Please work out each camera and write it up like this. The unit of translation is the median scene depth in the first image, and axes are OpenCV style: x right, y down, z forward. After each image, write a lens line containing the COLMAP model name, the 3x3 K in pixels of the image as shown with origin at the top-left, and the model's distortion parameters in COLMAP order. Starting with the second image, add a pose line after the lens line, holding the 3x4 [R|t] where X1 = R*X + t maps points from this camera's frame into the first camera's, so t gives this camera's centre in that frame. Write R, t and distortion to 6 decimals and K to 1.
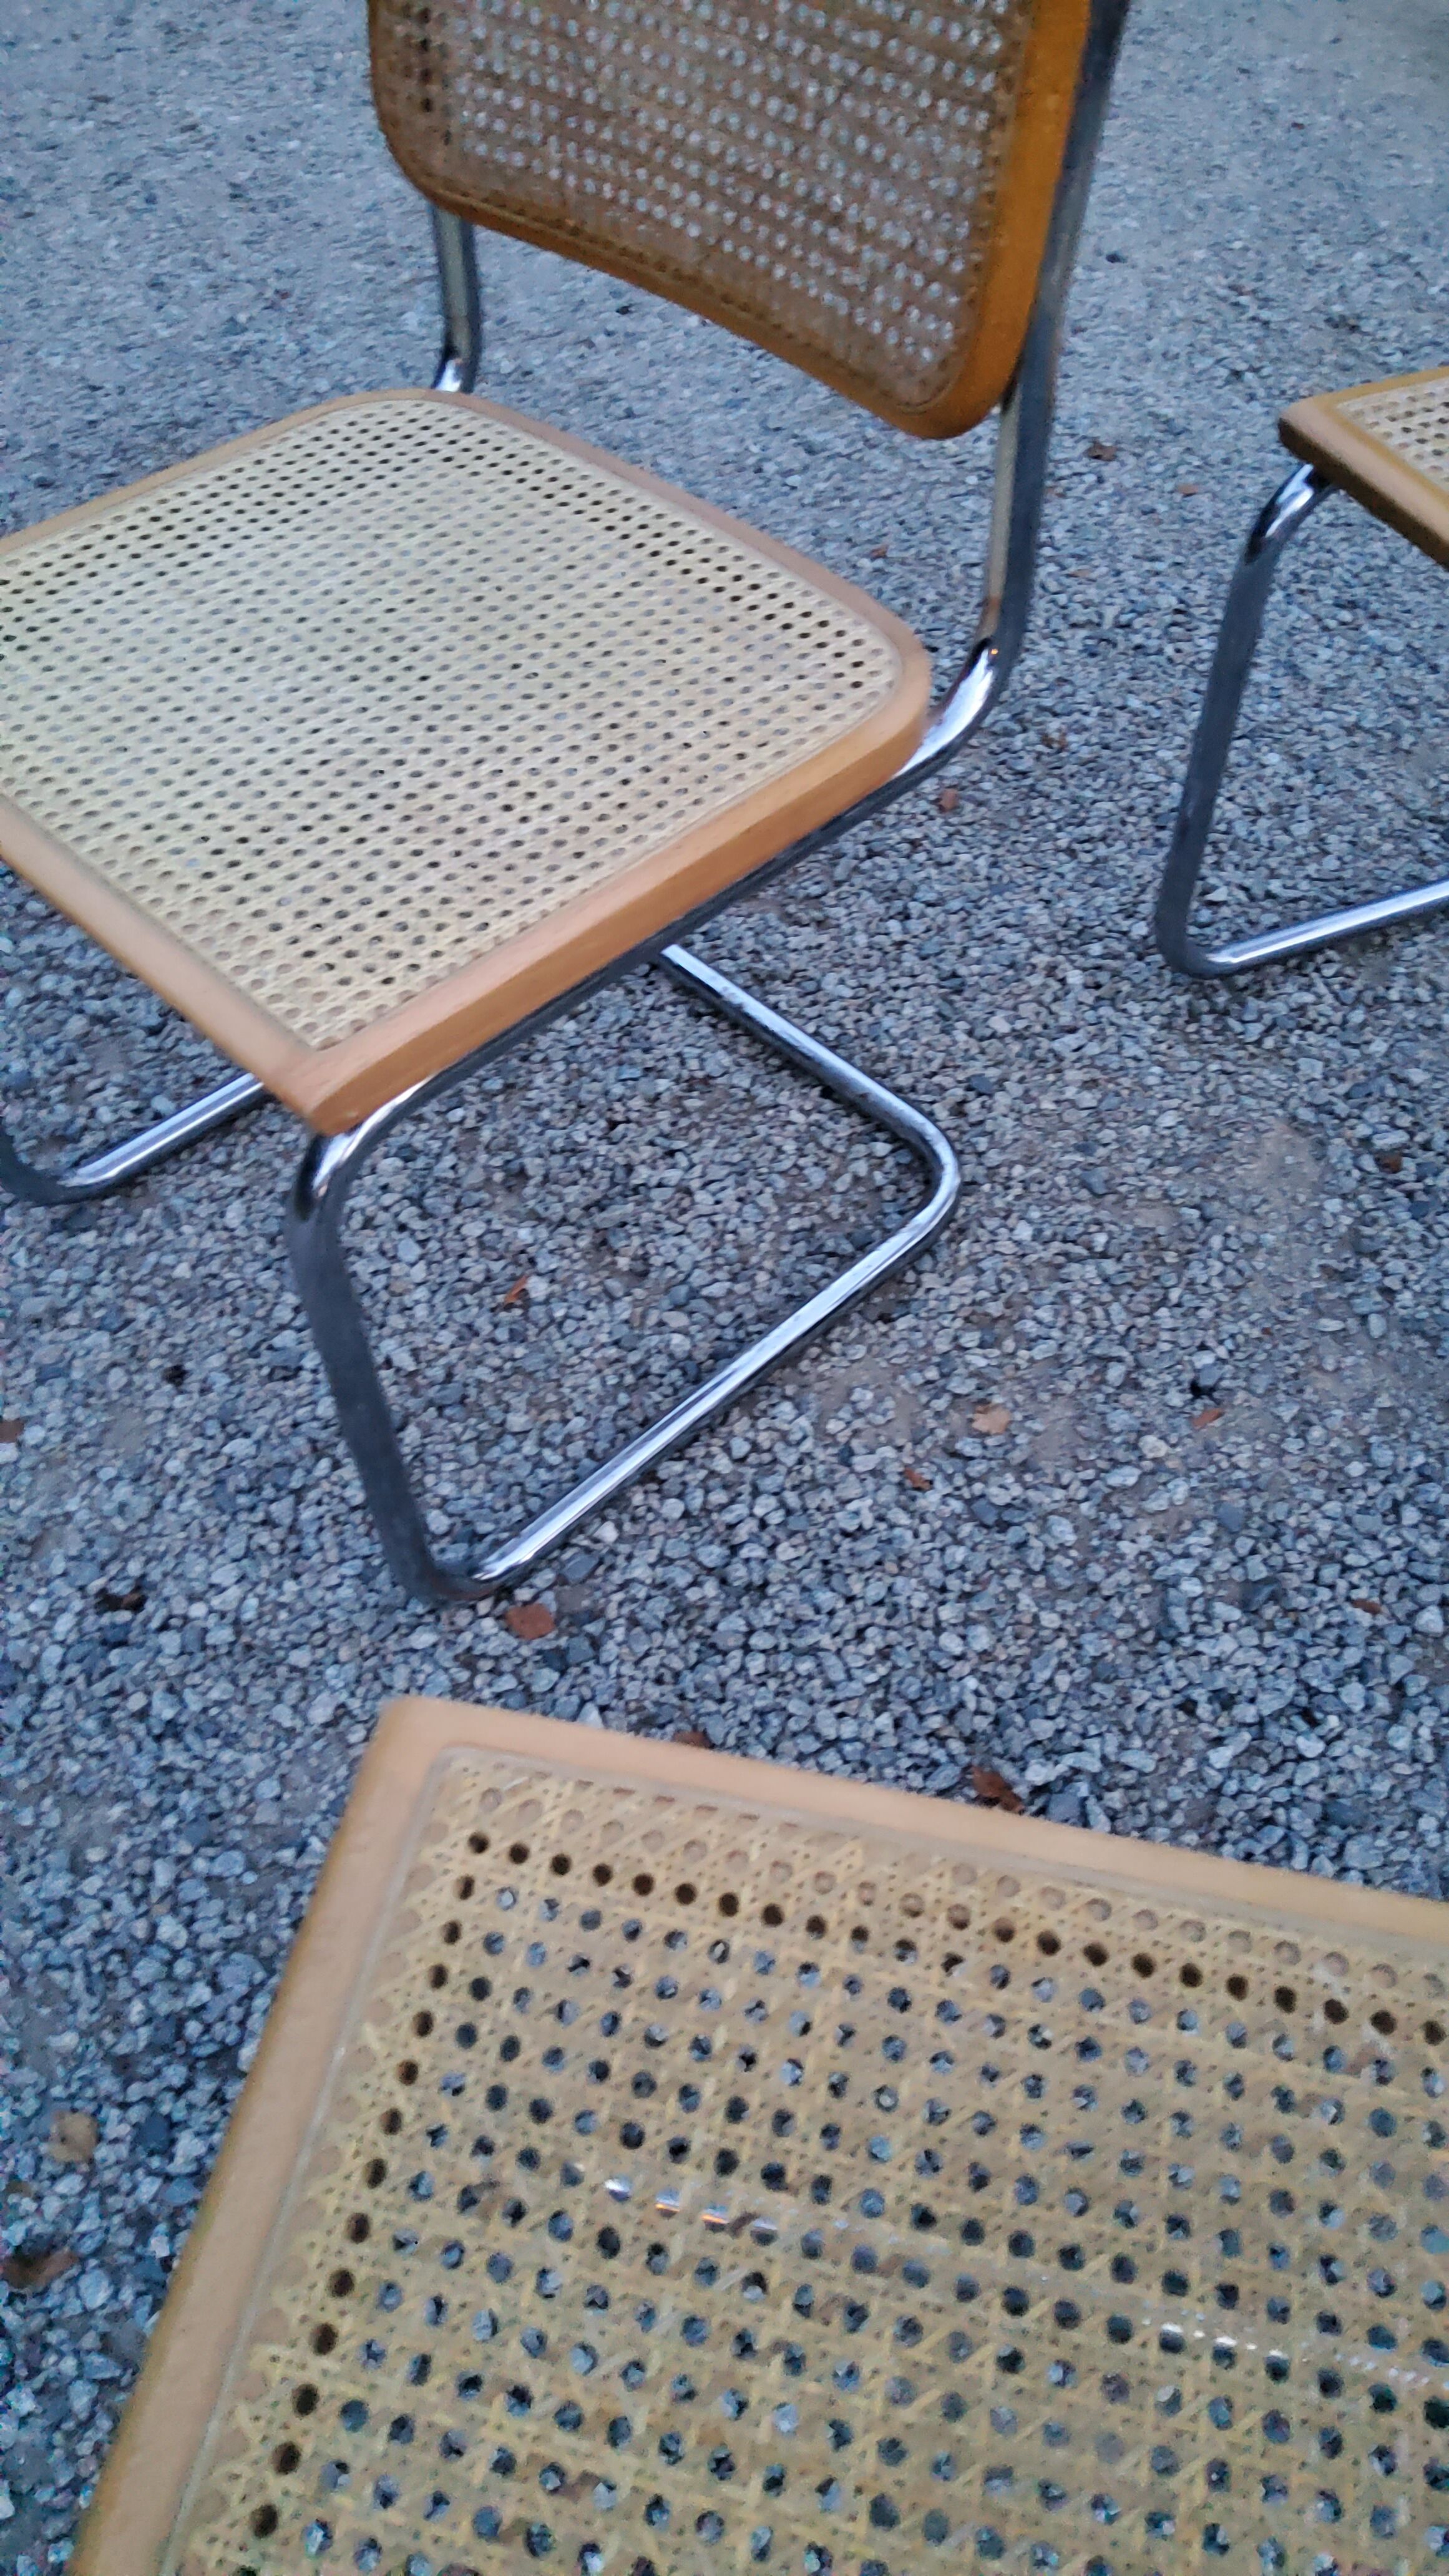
lens RADIAL K [[1928.2, 0, 720.4], [0, 1928.2, 1284.0], [0, 0, 1]] dist [0.077467, -0.130690]
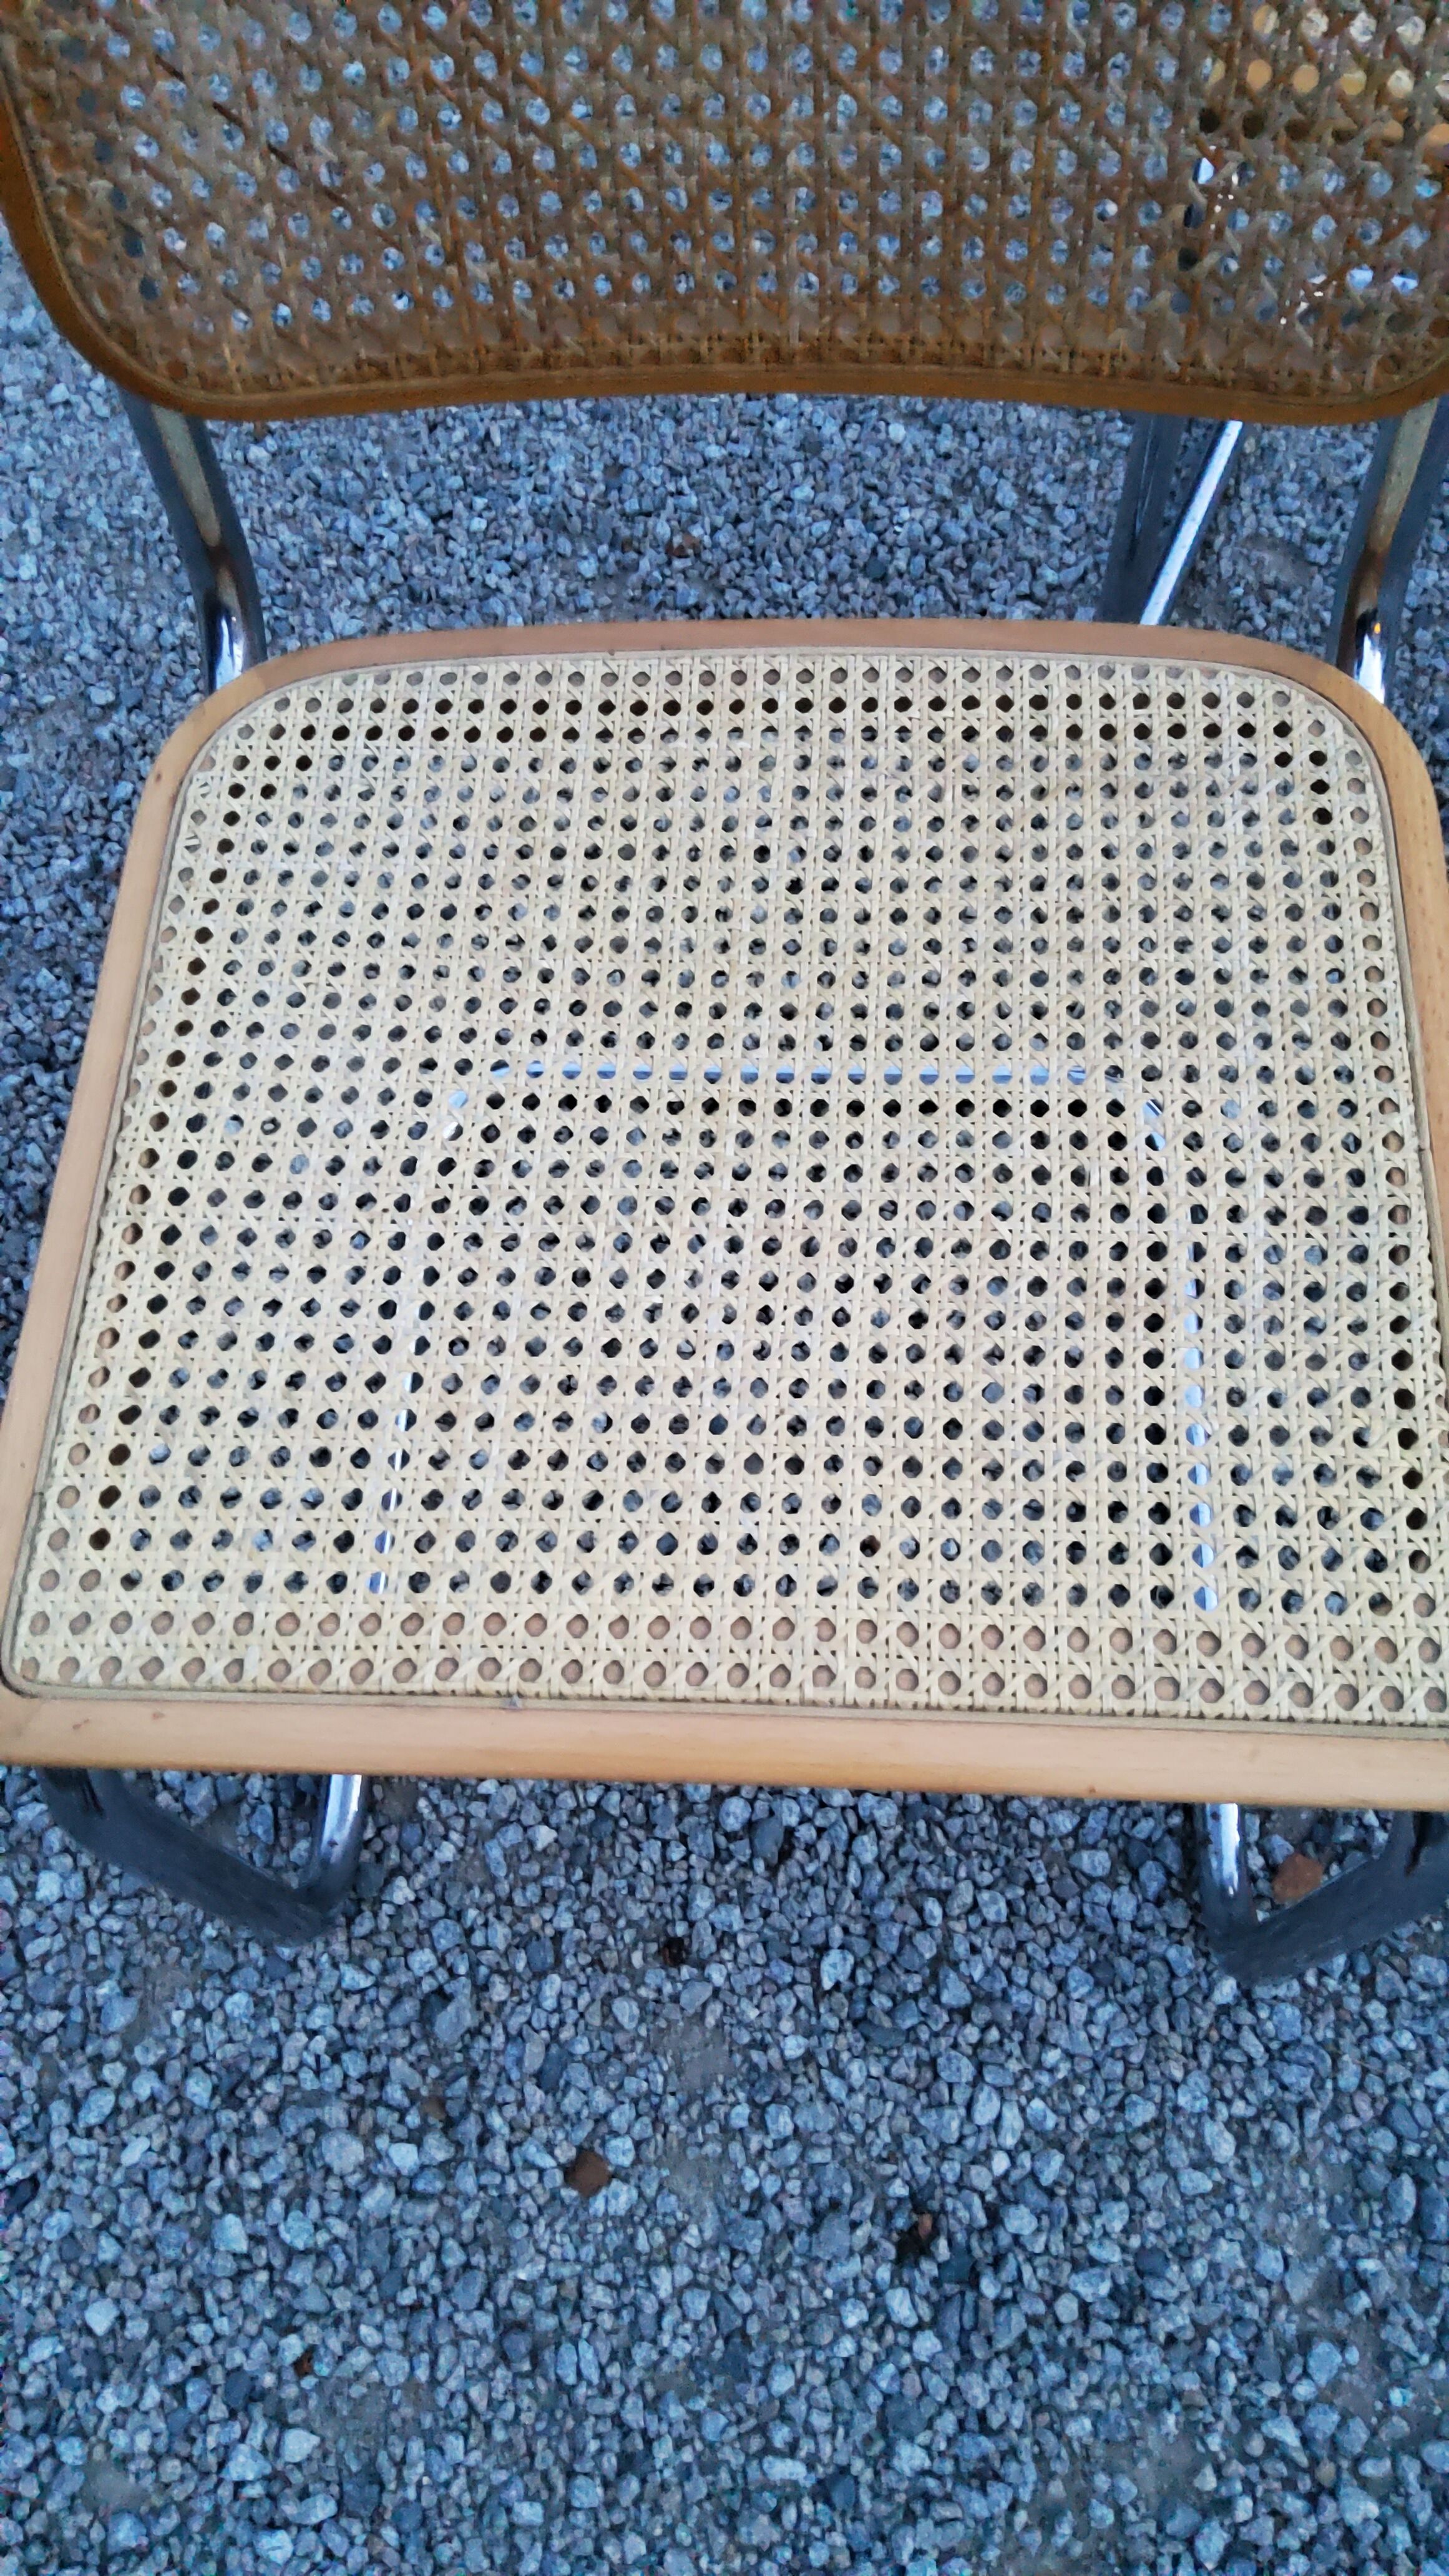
lens RADIAL K [[1928.2, 0, 736.8], [0, 1928.2, 1287.2], [0, 0, 1]] dist [0.077467, -0.130690]
pose [[0.721298, -0.633180, 0.280736, -0.319050], [0.552549, 0.770435, 0.317991, -0.391895], [-0.417635, -0.074246, 0.905577, 0.323634]]
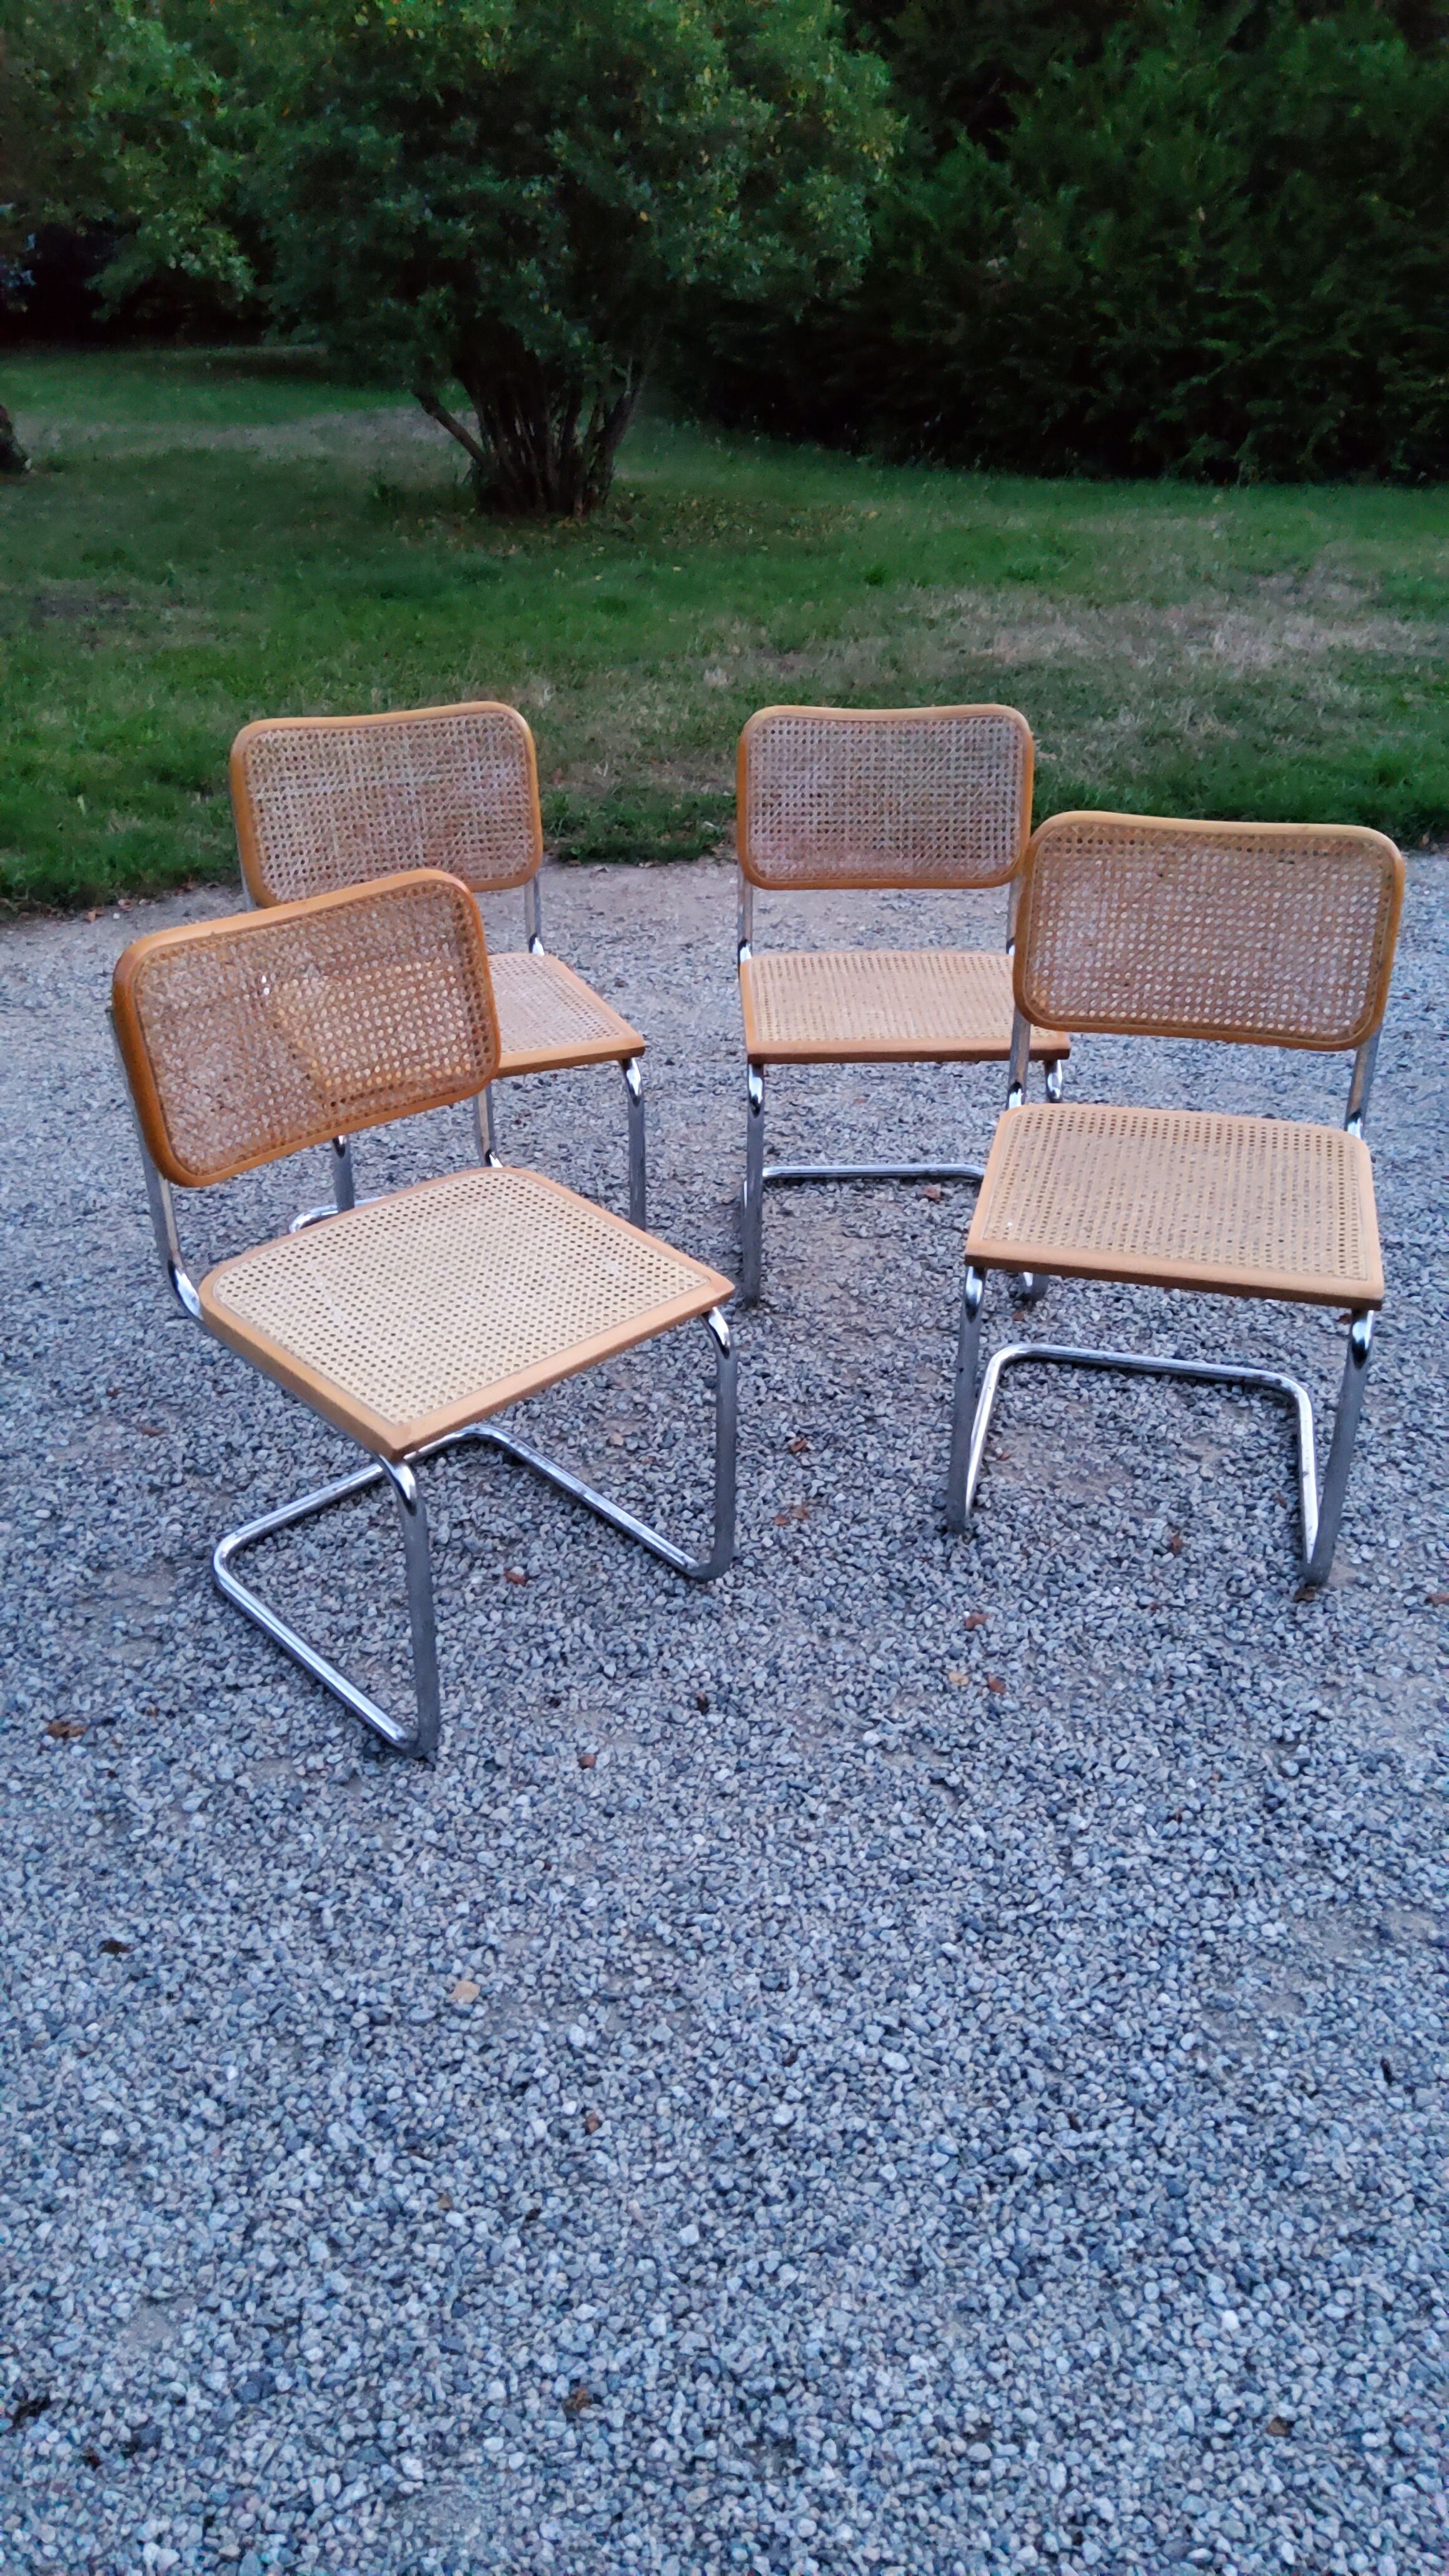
lens RADIAL K [[1928.2, 0, 734.7], [0, 1928.2, 1292.0], [0, 0, 1]] dist [0.077467, -0.130690]
pose [[-0.000972, -0.490097, 0.871667, -1.675831], [0.761734, 0.564382, 0.318175, -0.615861], [-0.647890, 0.664288, 0.372775, -0.016657]]
